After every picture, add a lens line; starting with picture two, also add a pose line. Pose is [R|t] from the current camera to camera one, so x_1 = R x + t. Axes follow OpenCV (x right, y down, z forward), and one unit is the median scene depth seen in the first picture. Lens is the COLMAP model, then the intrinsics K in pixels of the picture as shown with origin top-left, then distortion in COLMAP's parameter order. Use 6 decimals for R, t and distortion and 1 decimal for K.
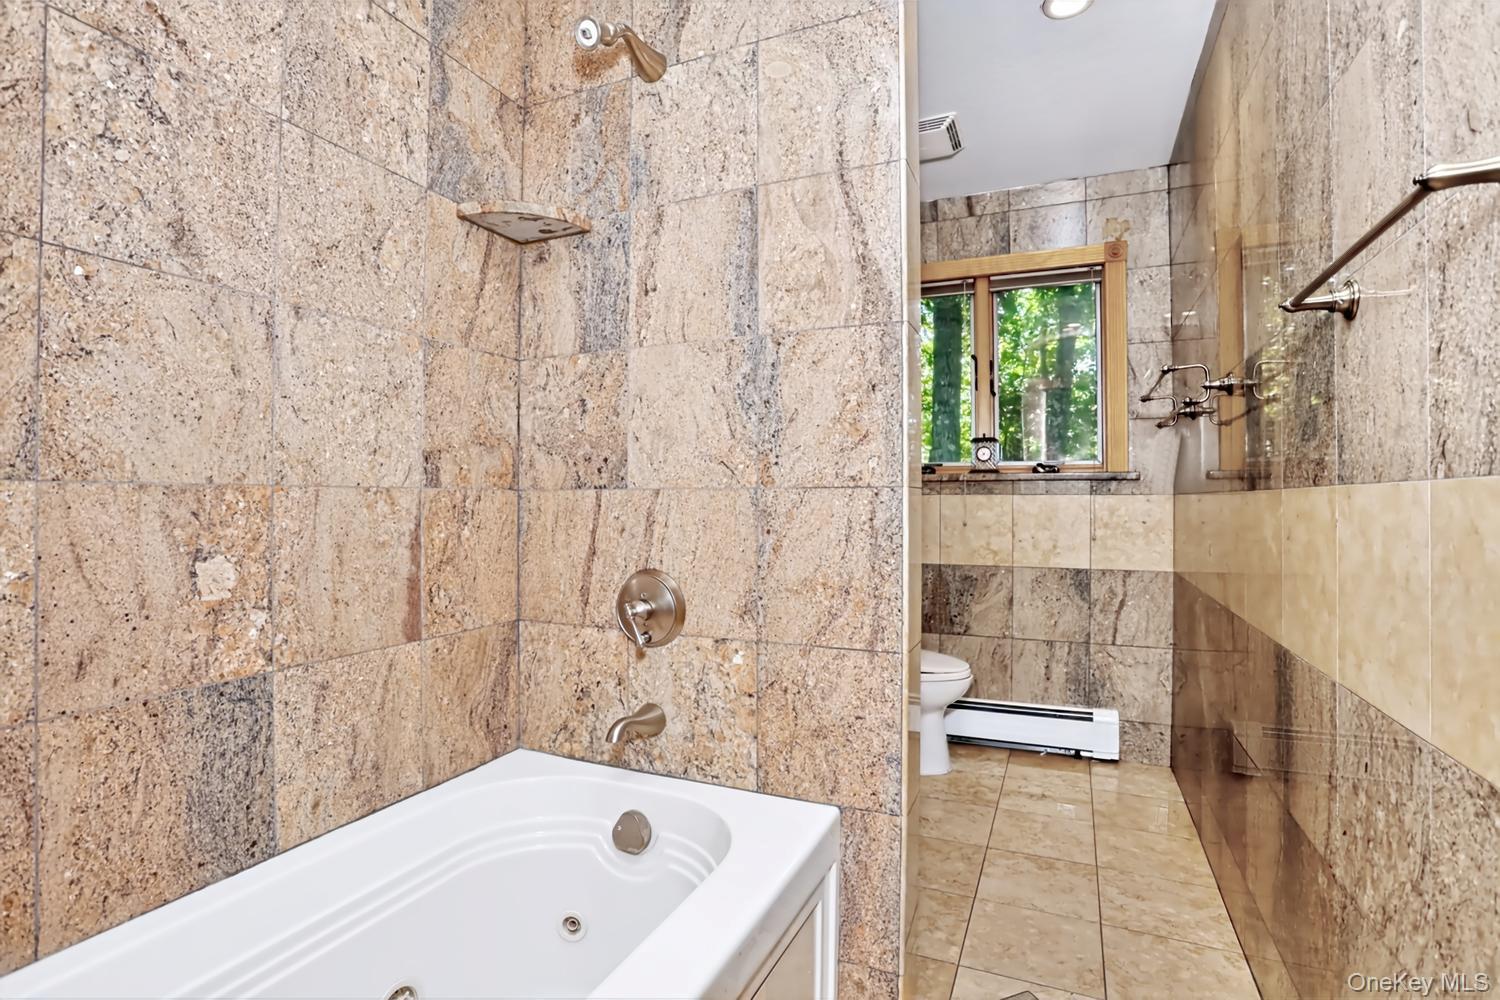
lens RADIAL K [[732.0, 0, 753.3], [0, 732.0, 496.4], [0, 0, 1]] dist [-0.054025, 0.019087]
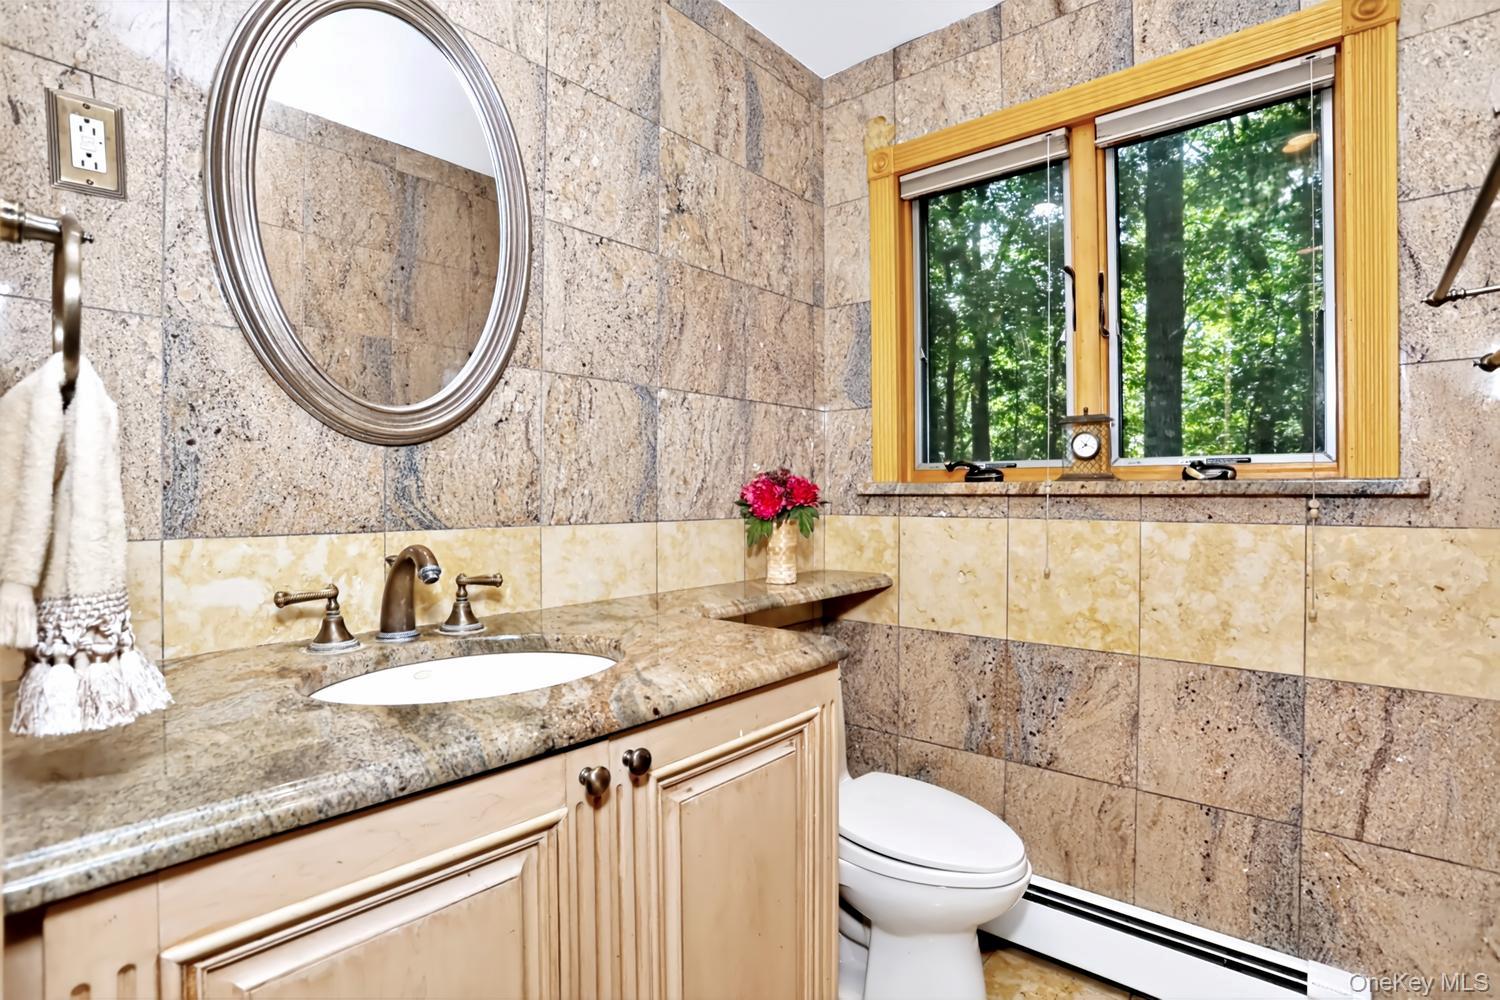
lens RADIAL K [[732.0, 0, 735.7], [0, 732.0, 499.7], [0, 0, 1]] dist [-0.054025, 0.019087]
pose [[0.956335, -0.001446, -0.292270, 0.234717], [0.005335, 0.999907, 0.012511, -0.026611], [0.292225, -0.013524, 0.956254, 0.423049]]
